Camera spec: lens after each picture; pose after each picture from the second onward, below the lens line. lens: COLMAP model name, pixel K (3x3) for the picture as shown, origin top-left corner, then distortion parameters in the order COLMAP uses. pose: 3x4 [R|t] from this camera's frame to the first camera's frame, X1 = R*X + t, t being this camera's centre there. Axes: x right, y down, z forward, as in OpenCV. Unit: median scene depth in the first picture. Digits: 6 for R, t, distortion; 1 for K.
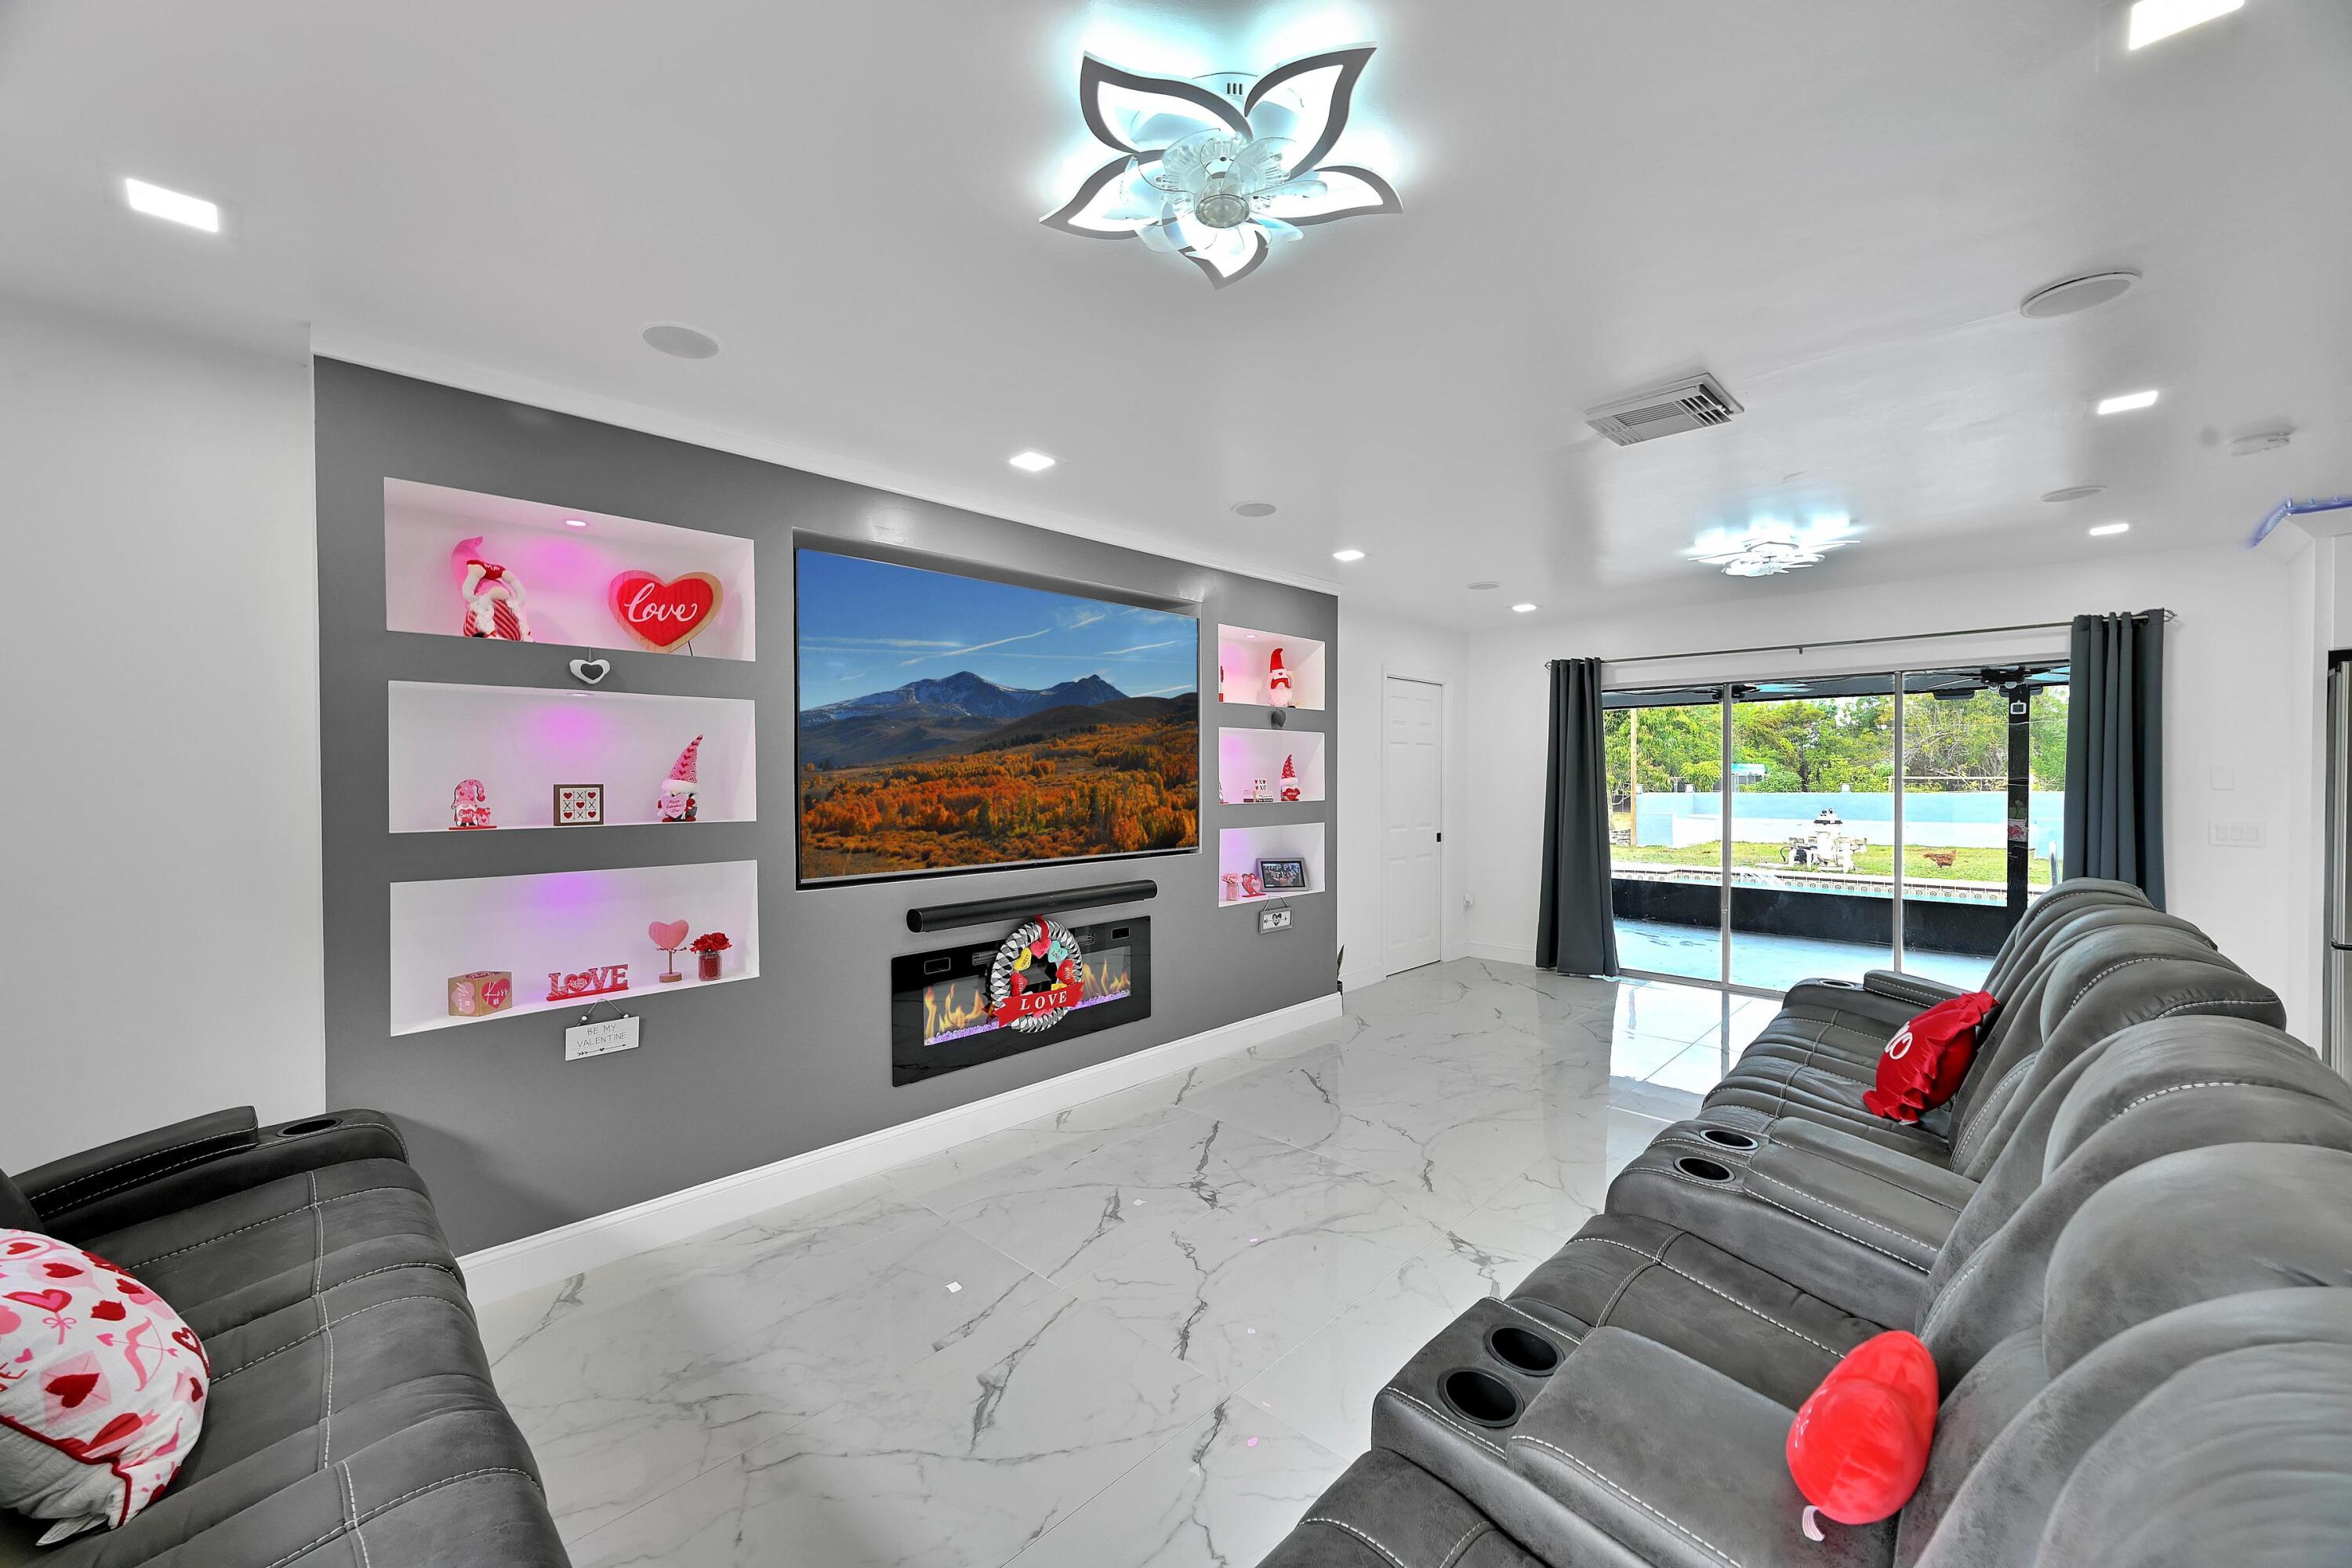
lens RADIAL K [[912.6, 0, 1176.0], [0, 912.6, 784.0], [0, 0, 1]] dist [-0.000937, 0.000335]
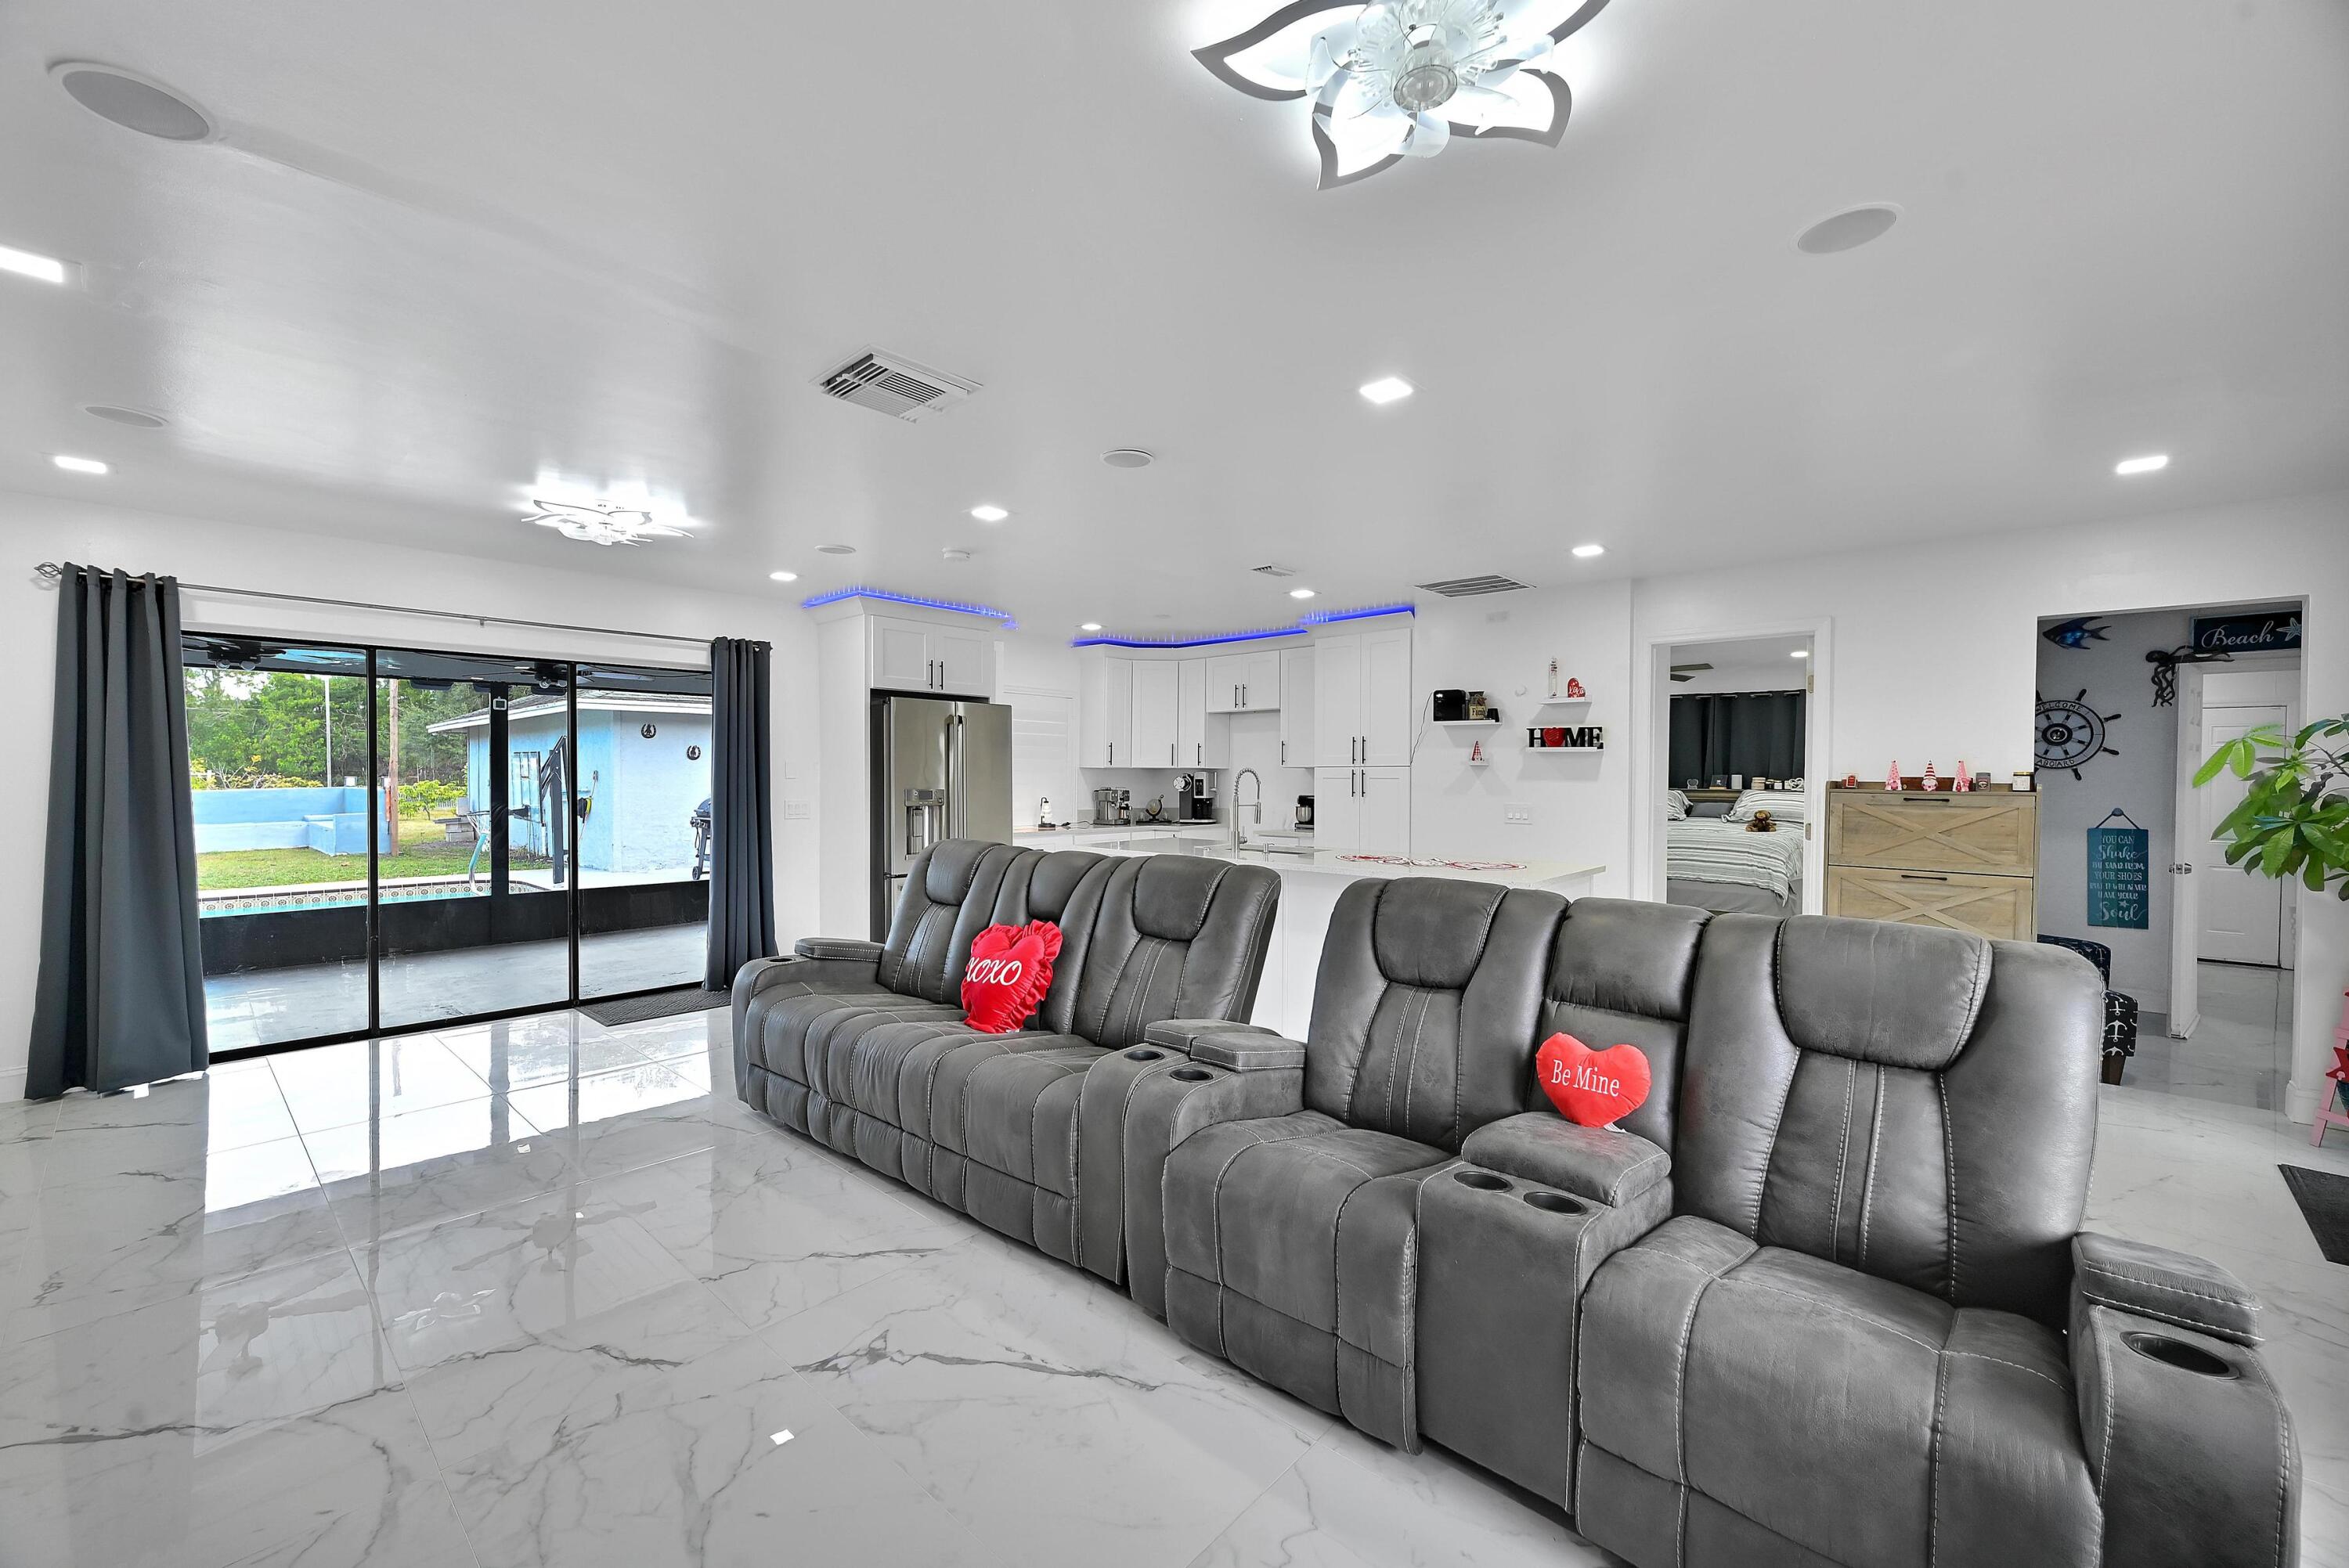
lens RADIAL K [[925.7, 0, 1182.8], [0, 925.7, 791.4], [0, 0, 1]] dist [-0.003052, -0.000155]
pose [[-0.005304, -0.014449, 0.999882, -0.362005], [0.005020, 0.999883, 0.014475, 0.010960], [-0.999973, 0.005096, -0.005231, 0.556447]]
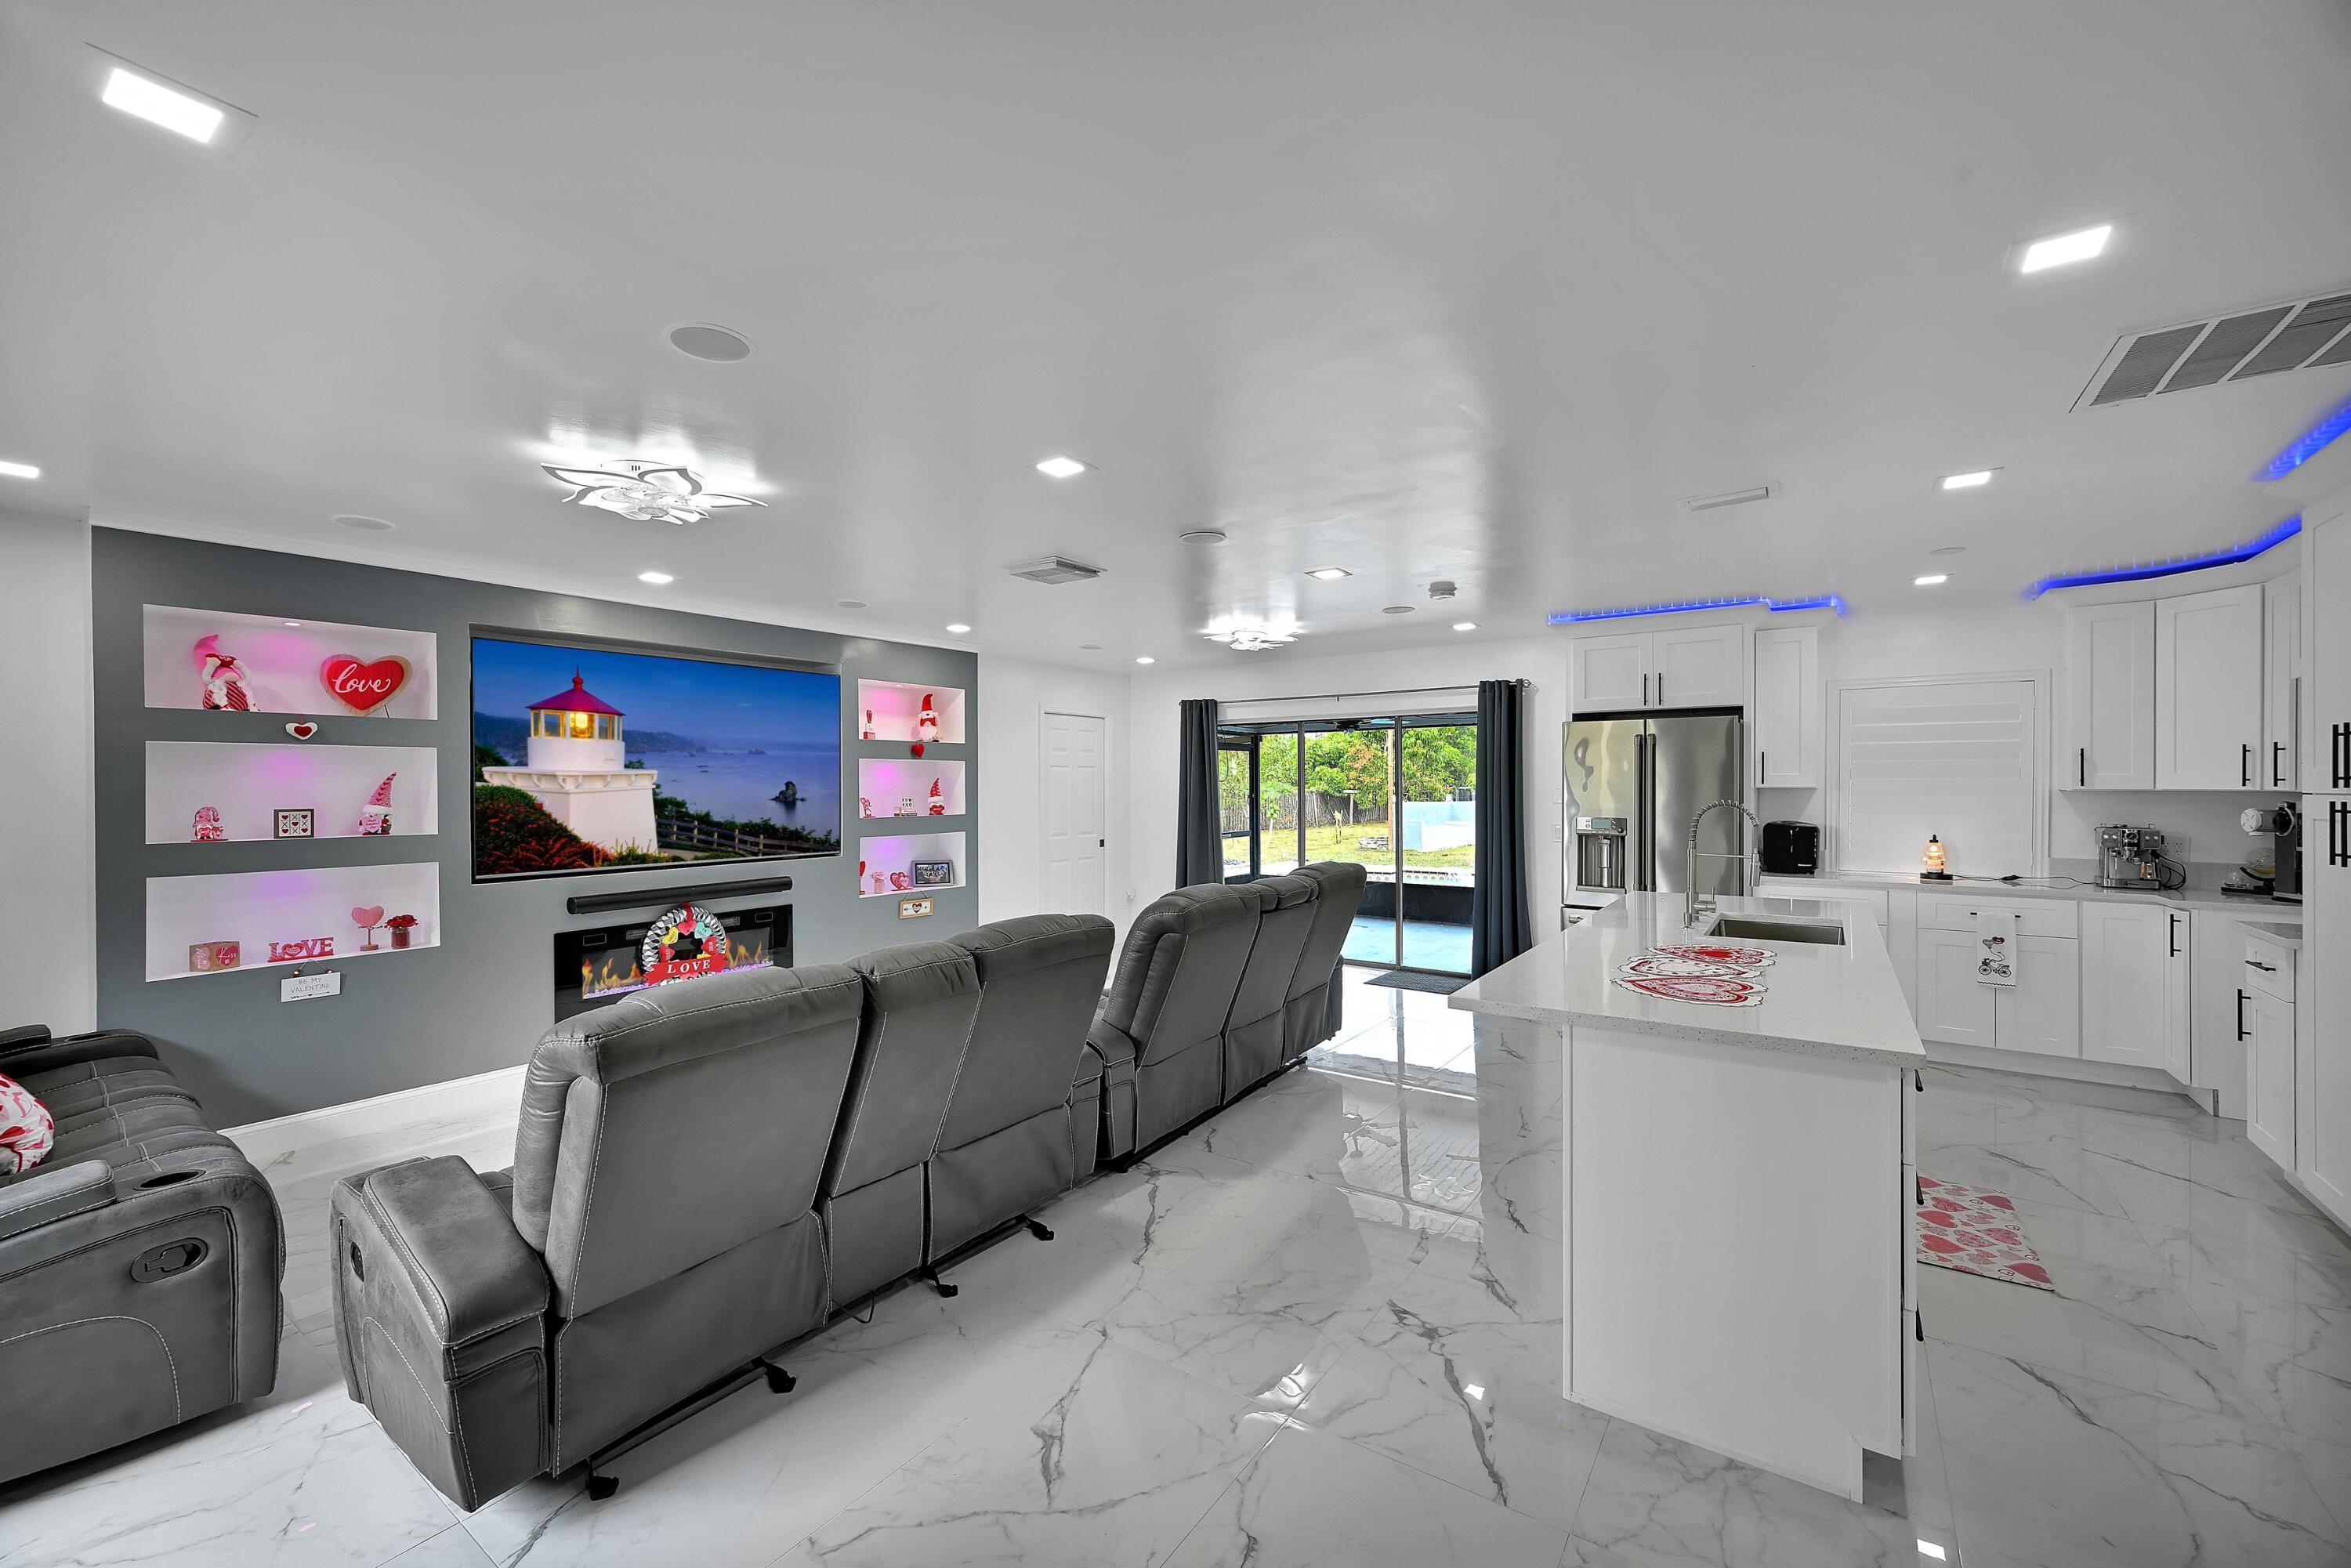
lens RADIAL K [[962.0, 0, 1175.5], [0, 962.0, 784.0], [0, 0, 1]] dist [0.001994, -0.000303]
pose [[0.991571, -0.002000, 0.129546, 0.467999], [0.003076, 0.999962, -0.008110, -0.020621], [-0.129525, 0.008440, 0.991540, -0.607649]]
